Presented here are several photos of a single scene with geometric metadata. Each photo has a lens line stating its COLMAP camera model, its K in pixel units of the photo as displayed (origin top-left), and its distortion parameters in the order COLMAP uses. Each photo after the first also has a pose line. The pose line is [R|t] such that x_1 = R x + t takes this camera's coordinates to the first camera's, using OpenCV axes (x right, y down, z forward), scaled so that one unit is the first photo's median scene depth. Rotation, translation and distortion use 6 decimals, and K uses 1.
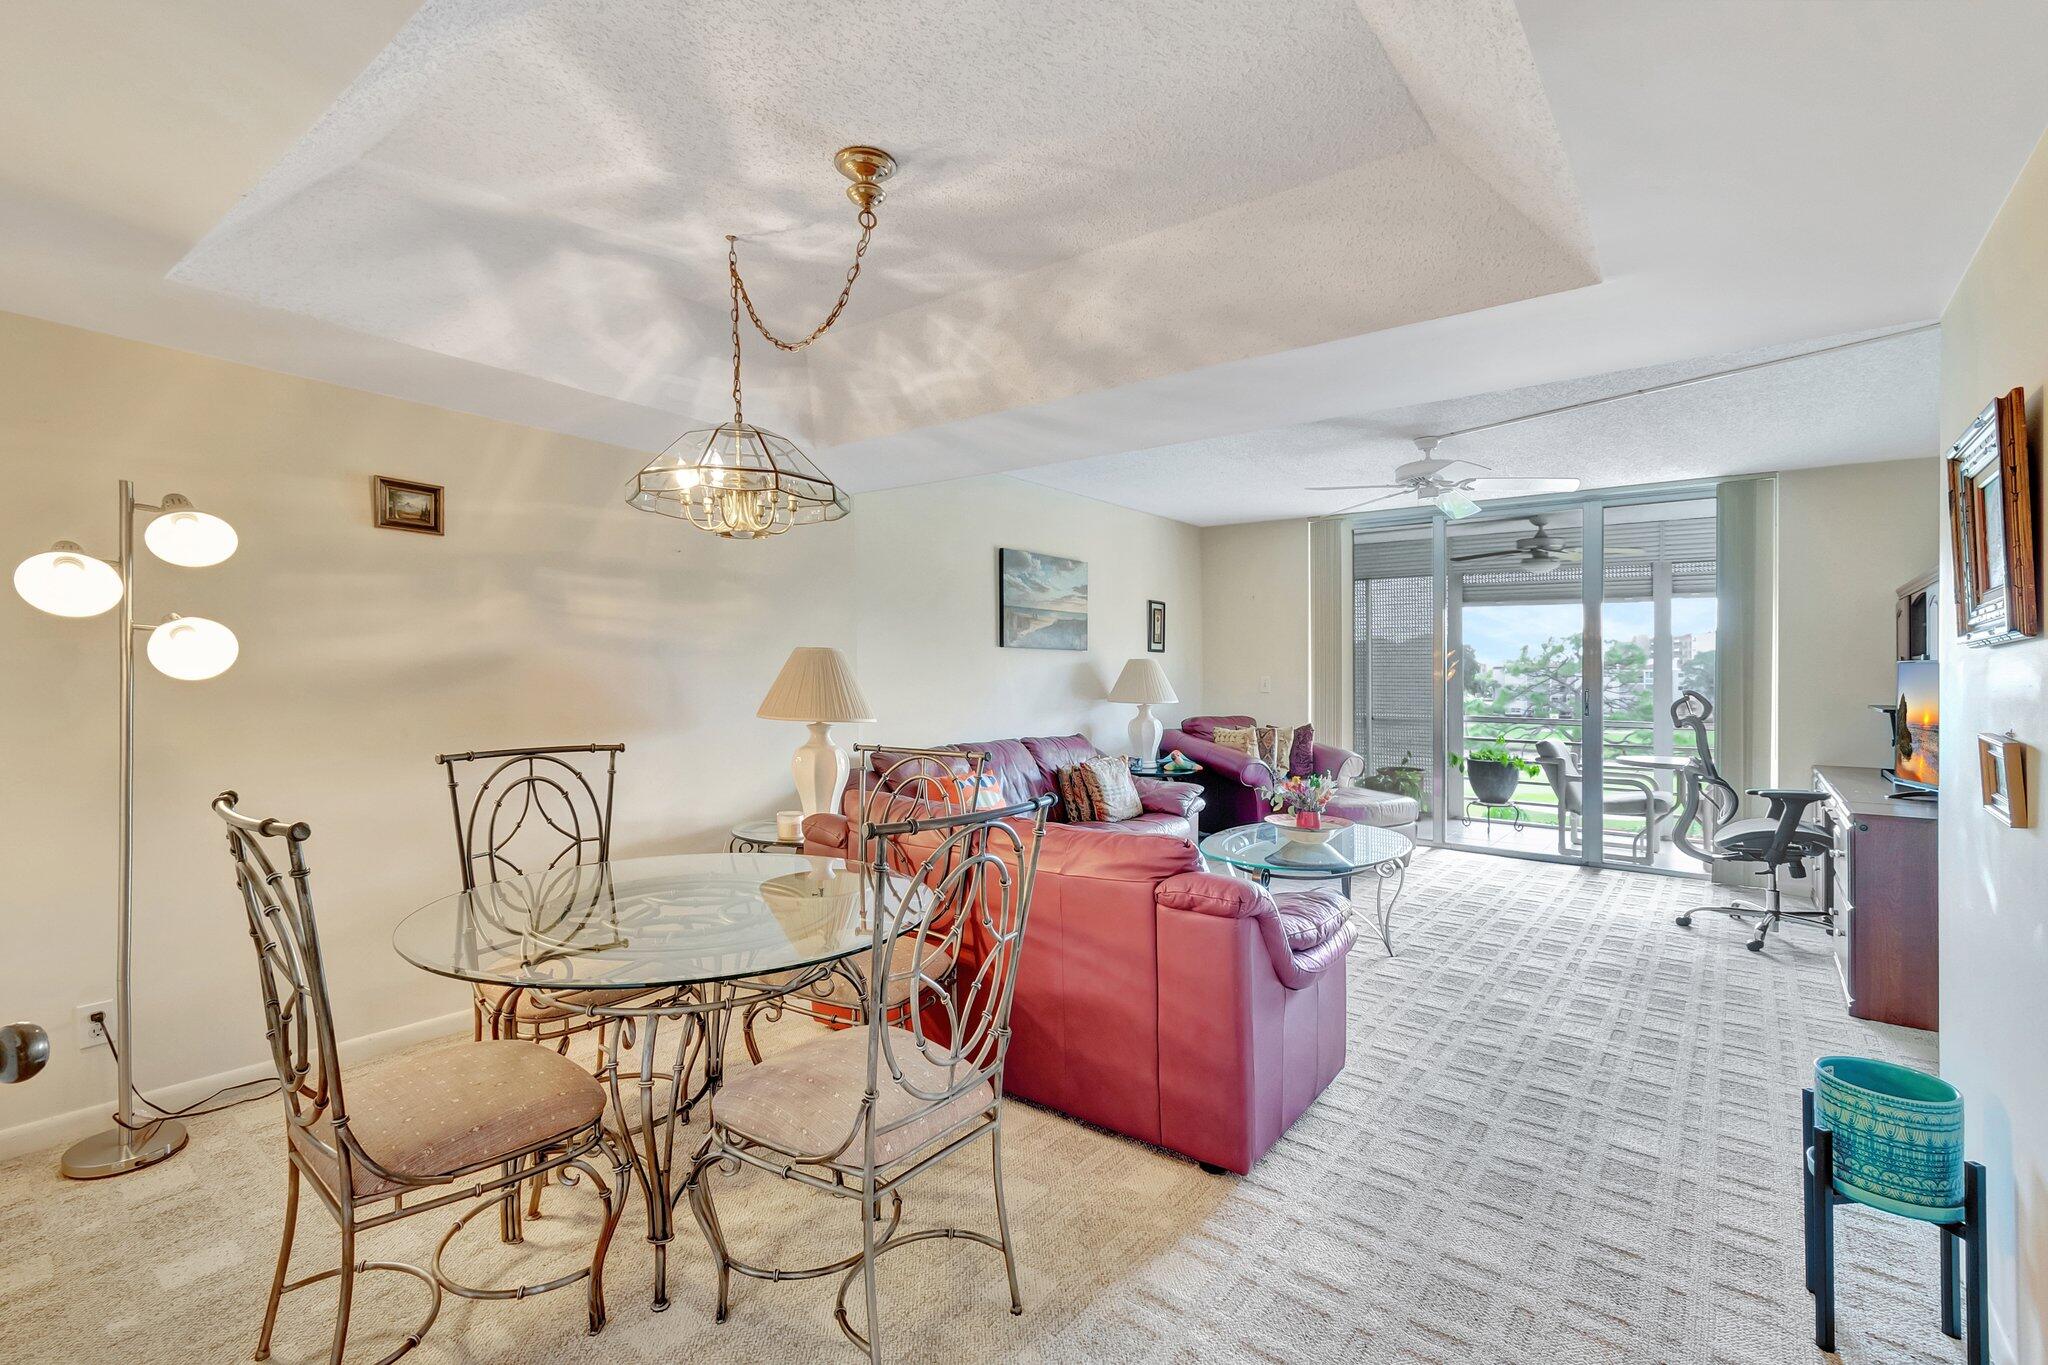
lens RADIAL K [[907.4, 0, 1013.4], [0, 907.4, 666.4], [0, 0, 1]] dist [0.002383, -0.004433]
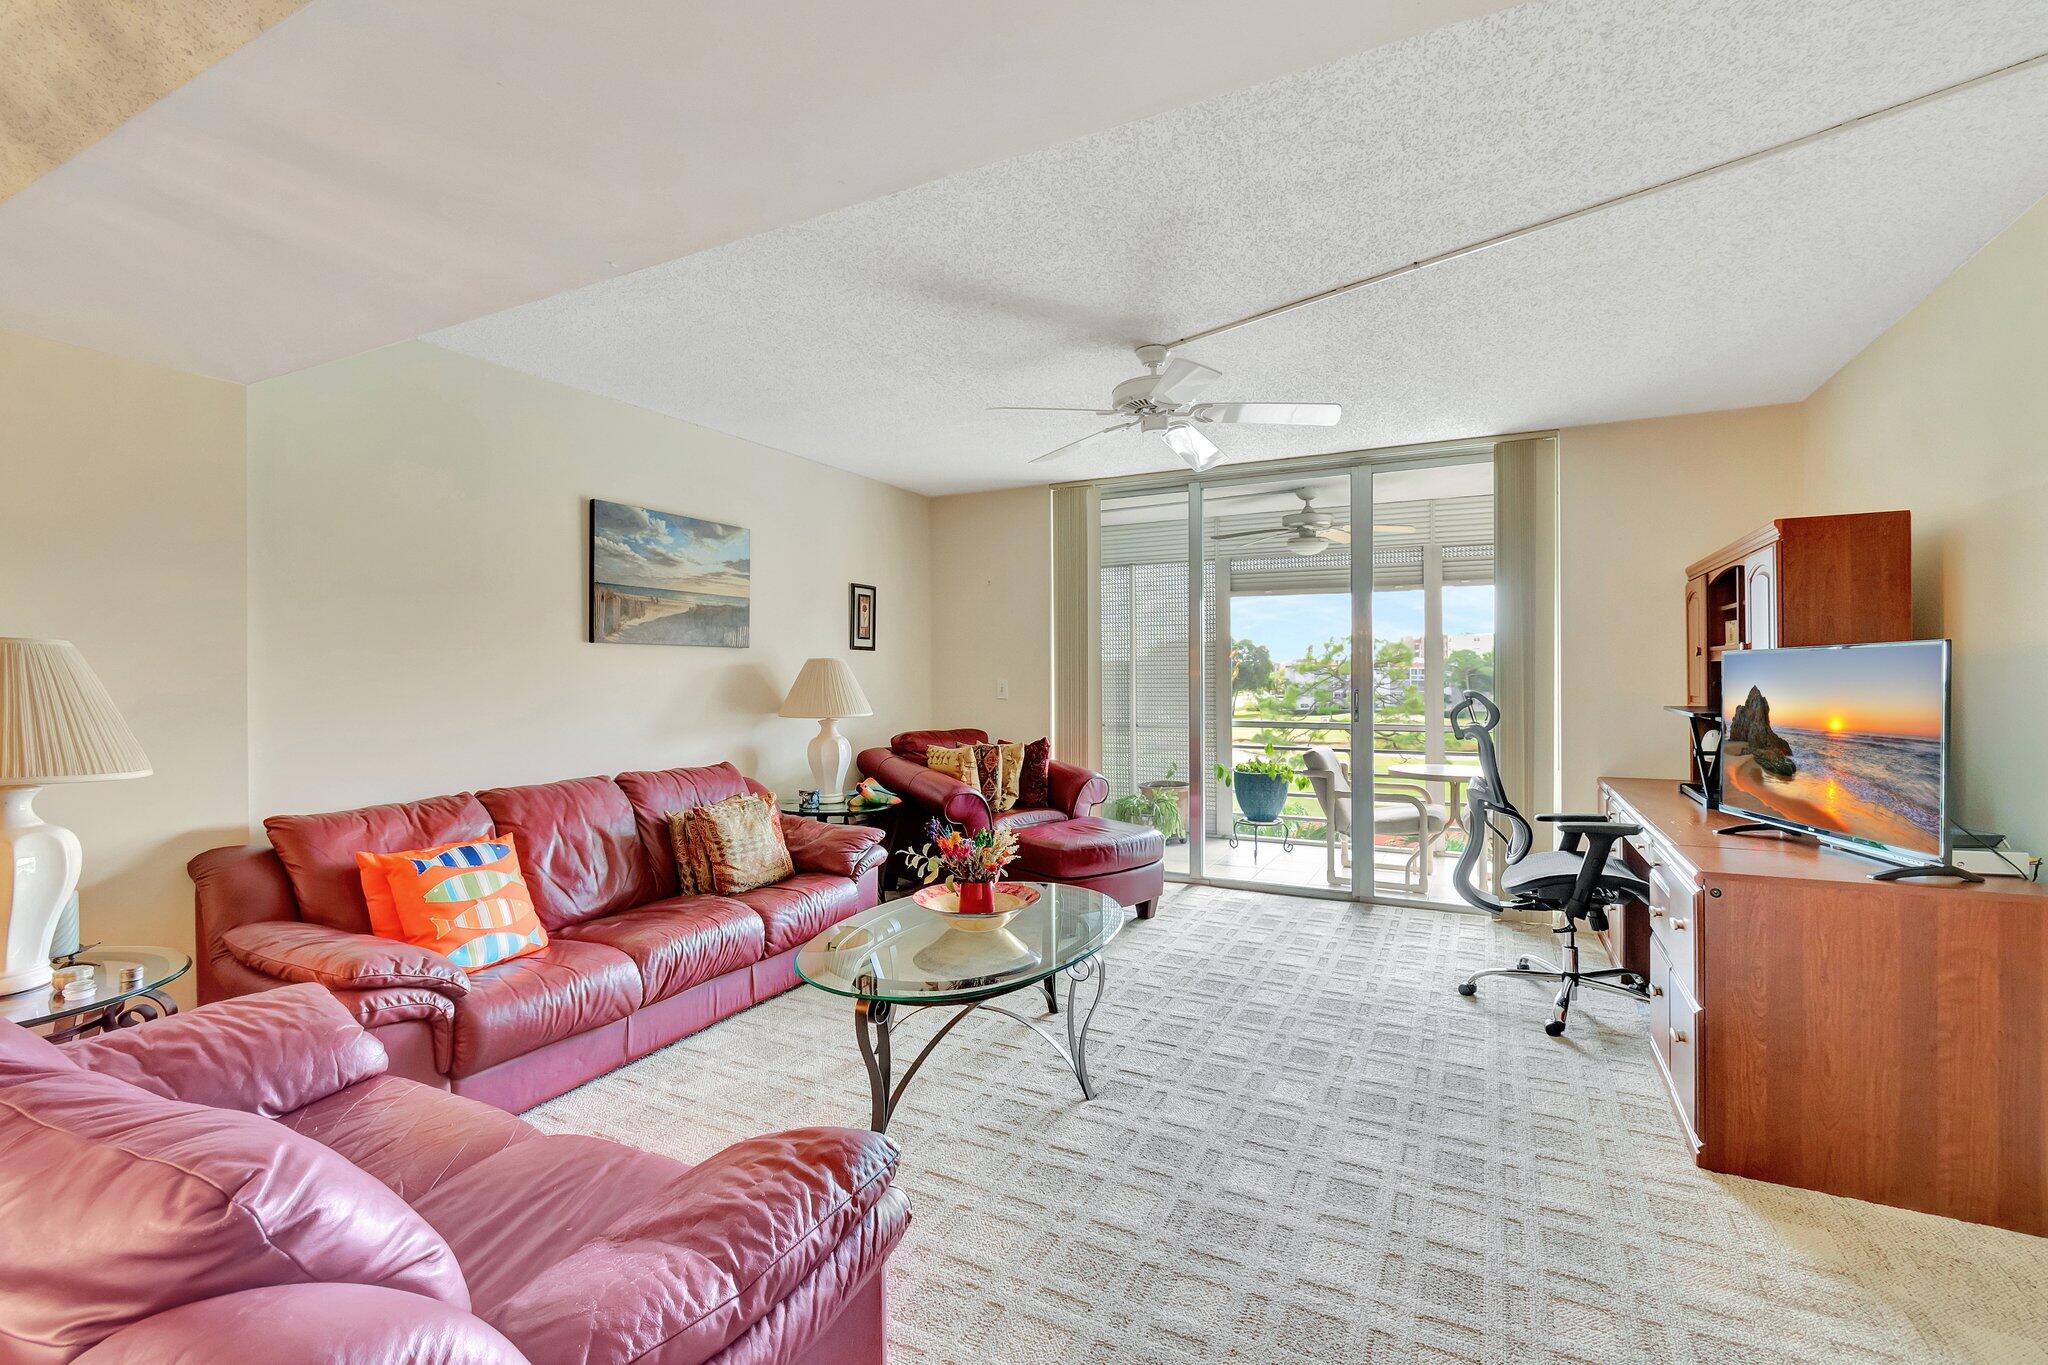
lens RADIAL K [[907.4, 0, 1026.4], [0, 907.4, 683.2], [0, 0, 1]] dist [0.002383, -0.004433]
pose [[0.978358, -0.014137, 0.206434, 0.167398], [0.011038, 0.999809, 0.016156, 0.002395], [-0.206623, -0.013528, 0.978327, 0.252694]]
